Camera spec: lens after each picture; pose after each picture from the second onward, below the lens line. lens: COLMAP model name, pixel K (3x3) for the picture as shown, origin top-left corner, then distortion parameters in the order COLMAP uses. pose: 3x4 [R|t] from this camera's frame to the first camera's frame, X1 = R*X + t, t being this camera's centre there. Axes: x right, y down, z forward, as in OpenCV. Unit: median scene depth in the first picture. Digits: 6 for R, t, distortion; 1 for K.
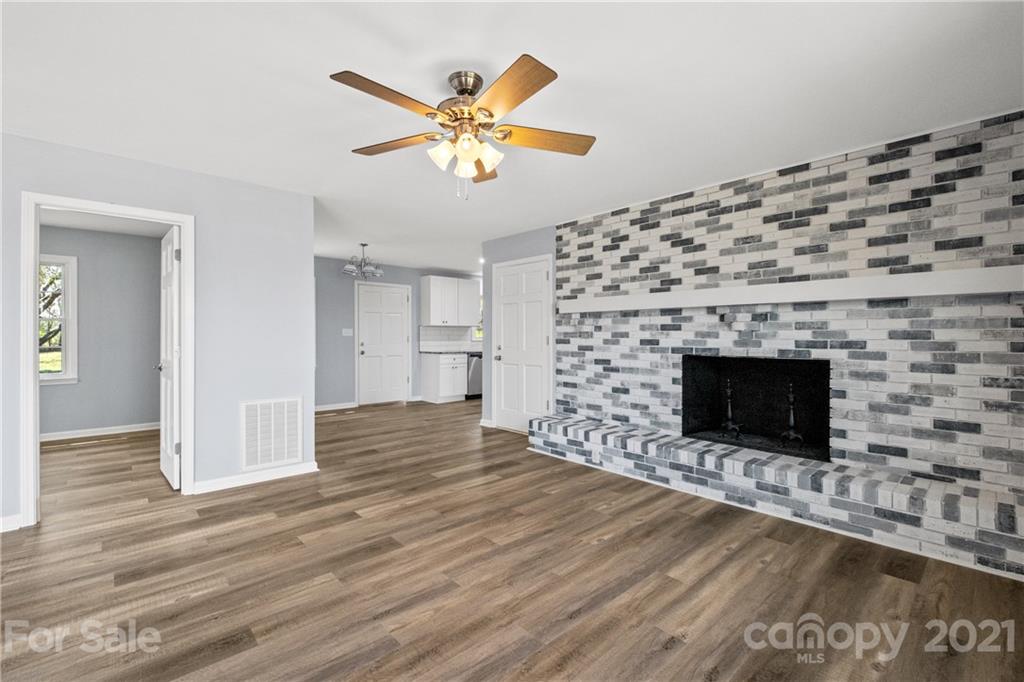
lens RADIAL K [[442.2, 0, 520.7], [0, 442.2, 337.5], [0, 0, 1]] dist [-0.000005, -0.004823]
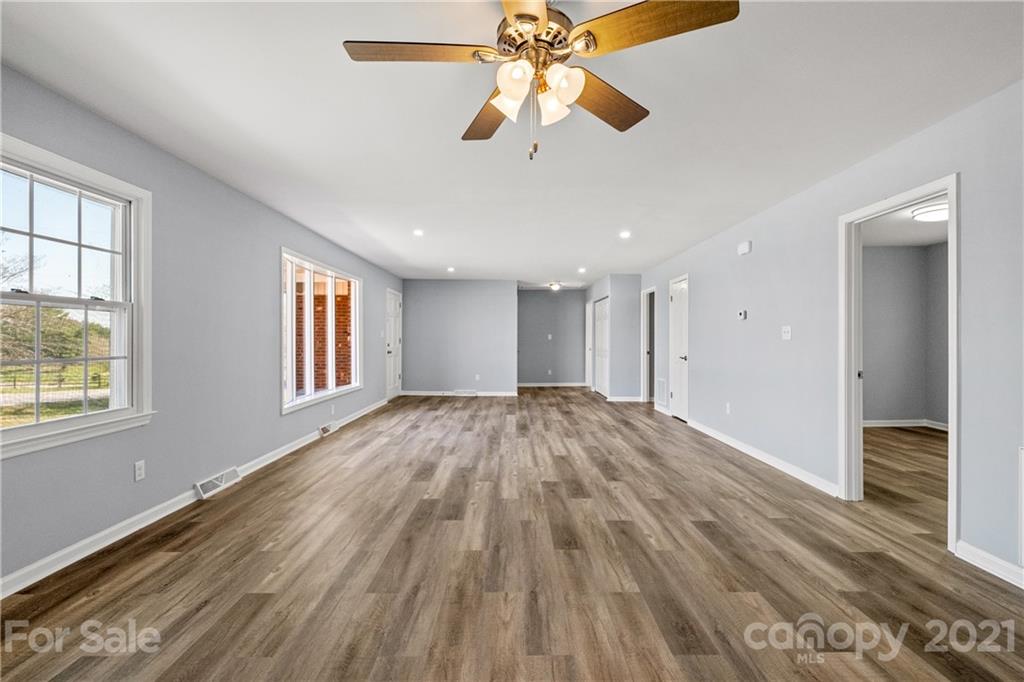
lens RADIAL K [[445.2, 0, 516.6], [0, 445.2, 341.3], [0, 0, 1]] dist [-0.001510, -0.000857]
pose [[-0.675109, 0.004087, -0.737707, 0.291962], [-0.002785, 0.999963, 0.008089, -0.001634], [0.737713, 0.007515, -0.675073, 0.965402]]
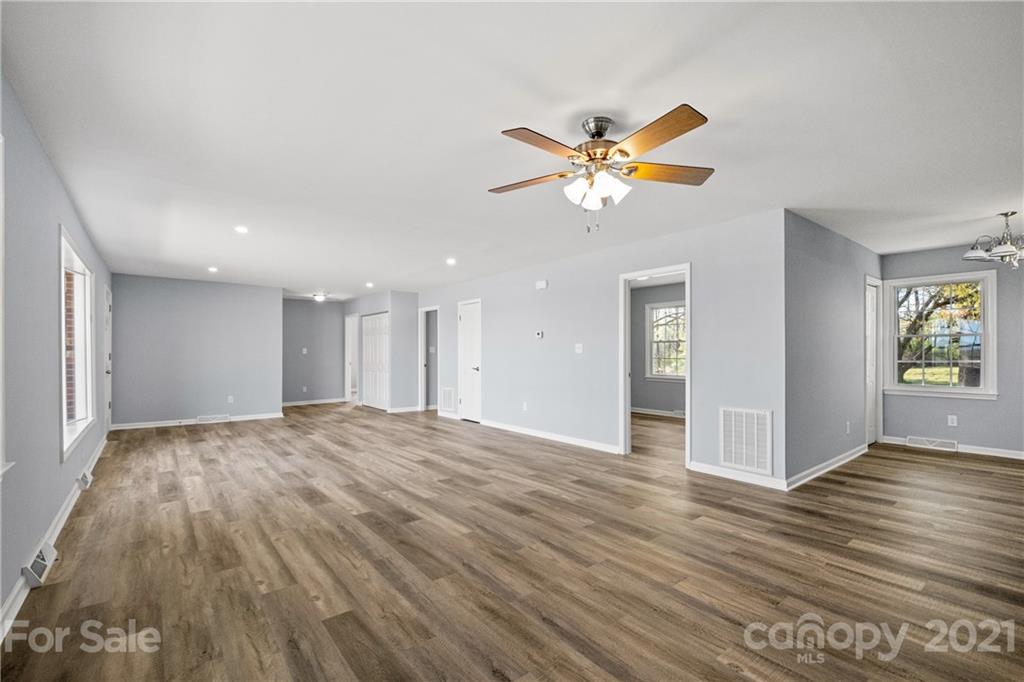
lens RADIAL K [[452.1, 0, 516.5], [0, 452.1, 354.9], [0, 0, 1]] dist [-0.000016, -0.000487]
pose [[-0.064712, 0.006688, -0.997882, 0.674429], [-0.000873, 0.999977, 0.006758, -0.002891], [0.997904, 0.001308, -0.064705, 0.567218]]
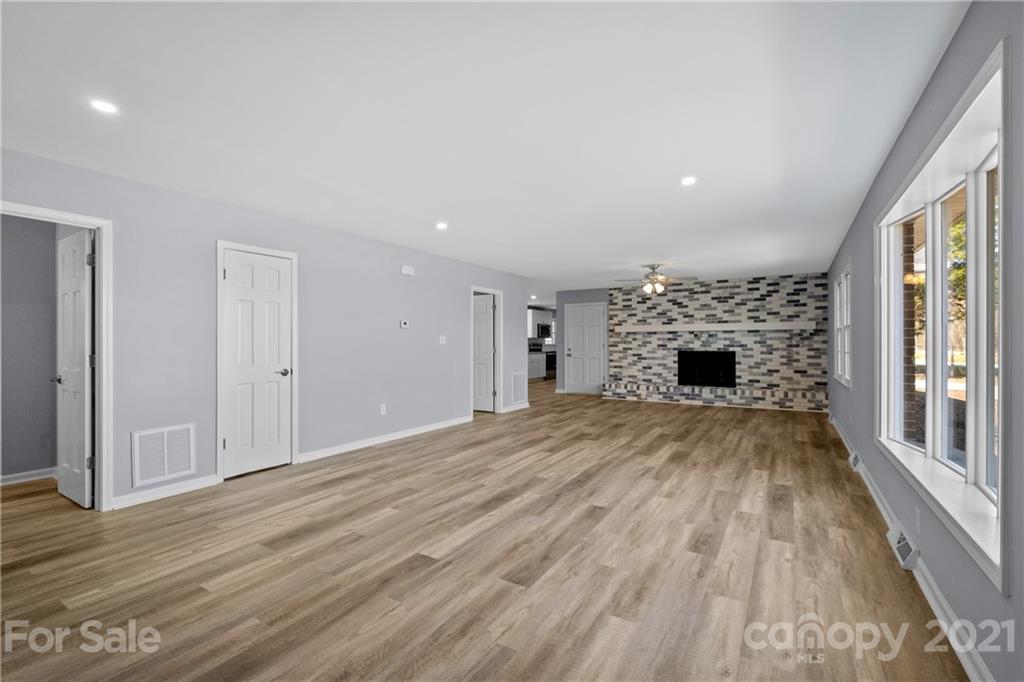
lens RADIAL K [[445.2, 0, 516.6], [0, 445.2, 341.3], [0, 0, 1]] dist [-0.001510, -0.000857]
pose [[0.961138, -0.001244, 0.276066, -1.324670], [0.003895, 0.999951, -0.009055, 0.007140], [-0.276042, 0.009778, 0.961096, -1.245779]]
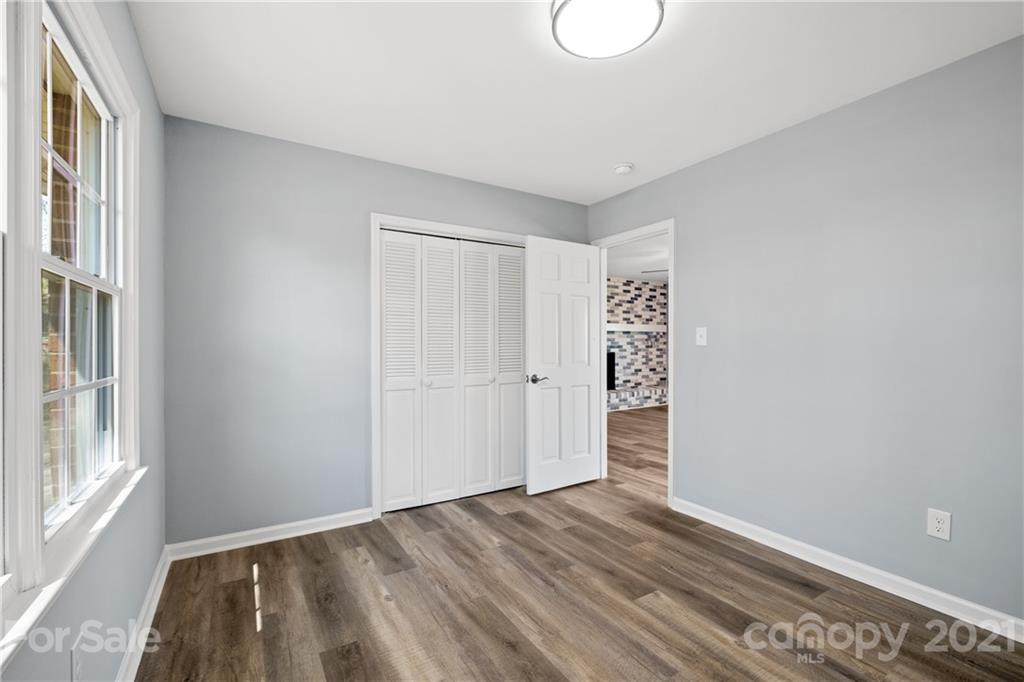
lens RADIAL K [[445.2, 0, 516.6], [0, 445.2, 341.3], [0, 0, 1]] dist [-0.001510, -0.000857]
pose [[0.186750, 0.002213, 0.982405, -2.007061], [0.004515, 0.999985, -0.003111, -0.011994], [-0.982397, 0.005016, 0.186738, 1.016016]]
